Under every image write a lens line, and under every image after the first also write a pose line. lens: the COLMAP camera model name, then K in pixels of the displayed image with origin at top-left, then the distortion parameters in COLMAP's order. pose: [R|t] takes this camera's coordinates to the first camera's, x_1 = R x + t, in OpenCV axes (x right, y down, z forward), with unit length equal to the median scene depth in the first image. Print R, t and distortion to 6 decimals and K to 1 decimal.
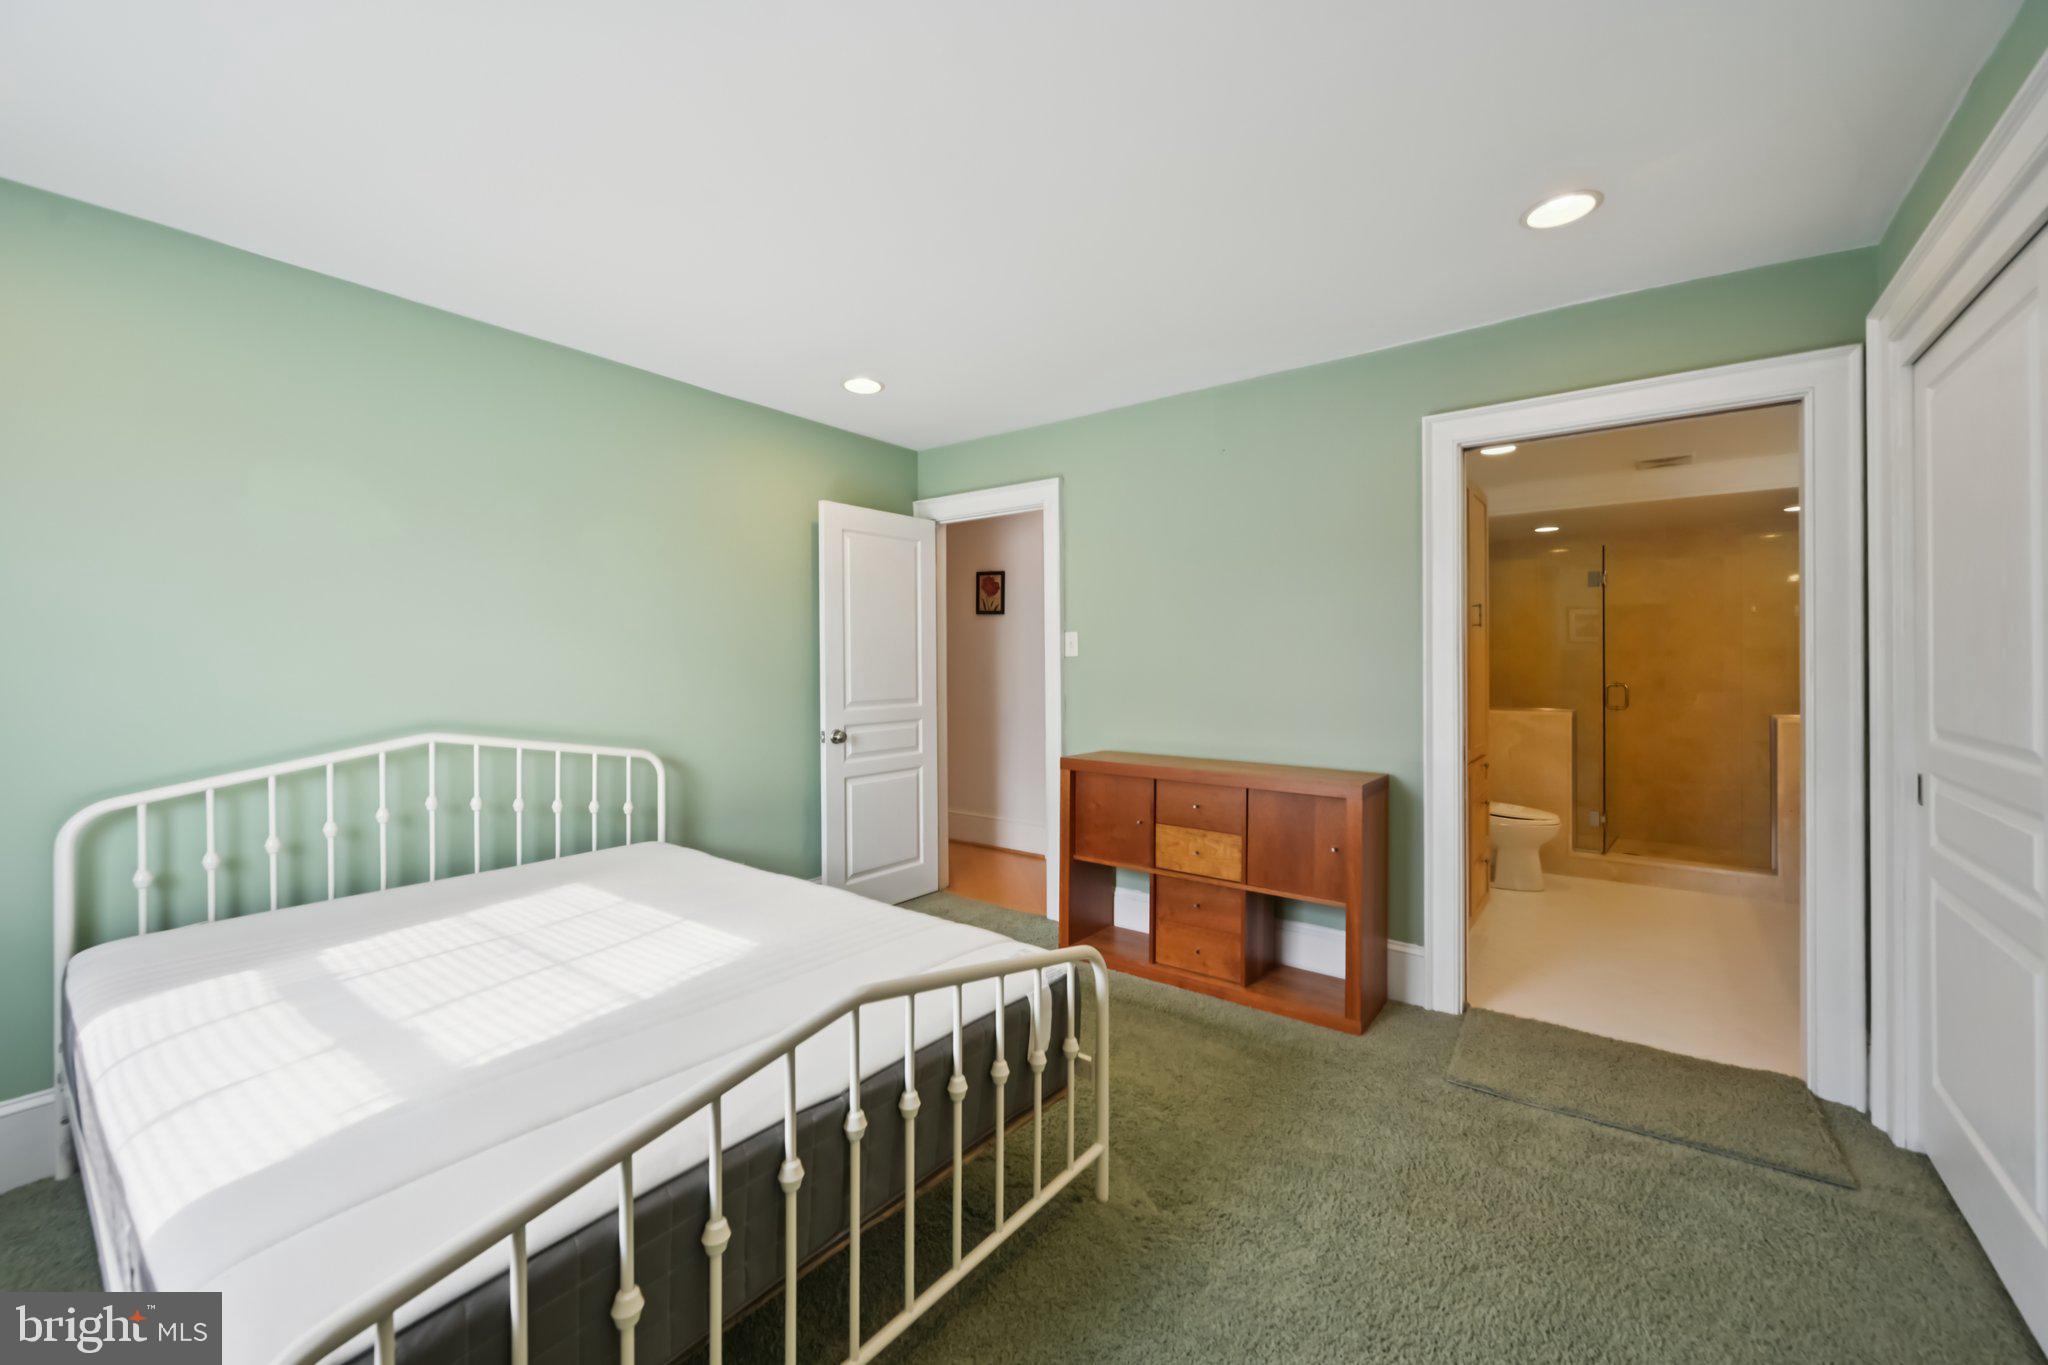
lens RADIAL K [[813.9, 0, 1021.8], [0, 813.9, 663.3], [0, 0, 1]] dist [-0.000746, -0.000240]
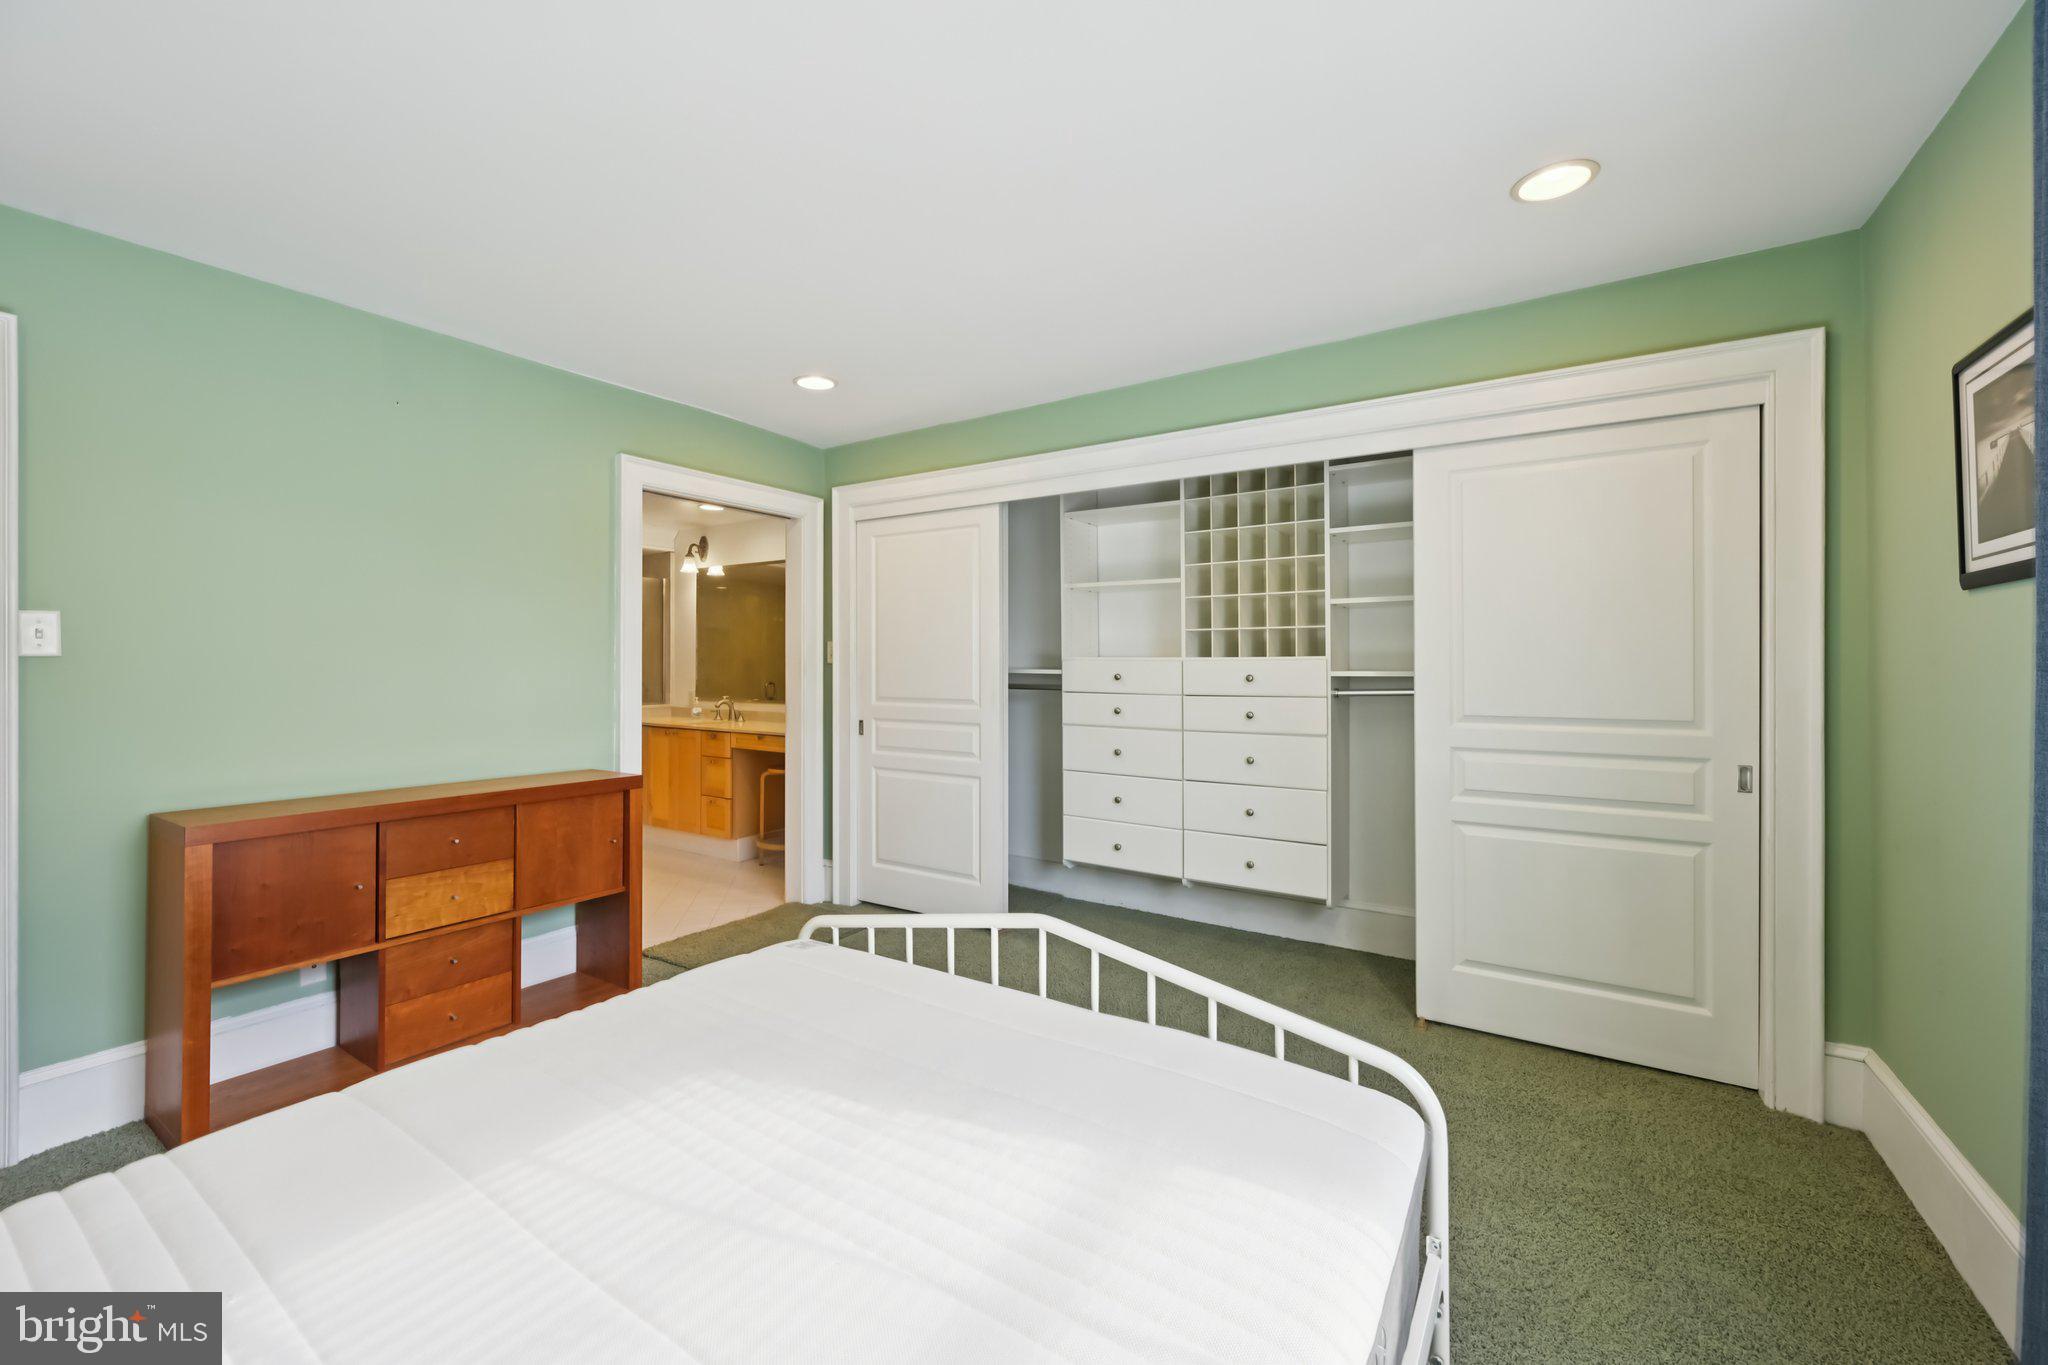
lens RADIAL K [[813.9, 0, 1021.8], [0, 813.9, 663.3], [0, 0, 1]] dist [-0.000746, -0.000240]
pose [[-0.075260, 0.004275, 0.997155, -0.528581], [0.000159, 0.999991, -0.004275, -0.001292], [-0.997164, -0.000163, -0.075260, 0.393415]]
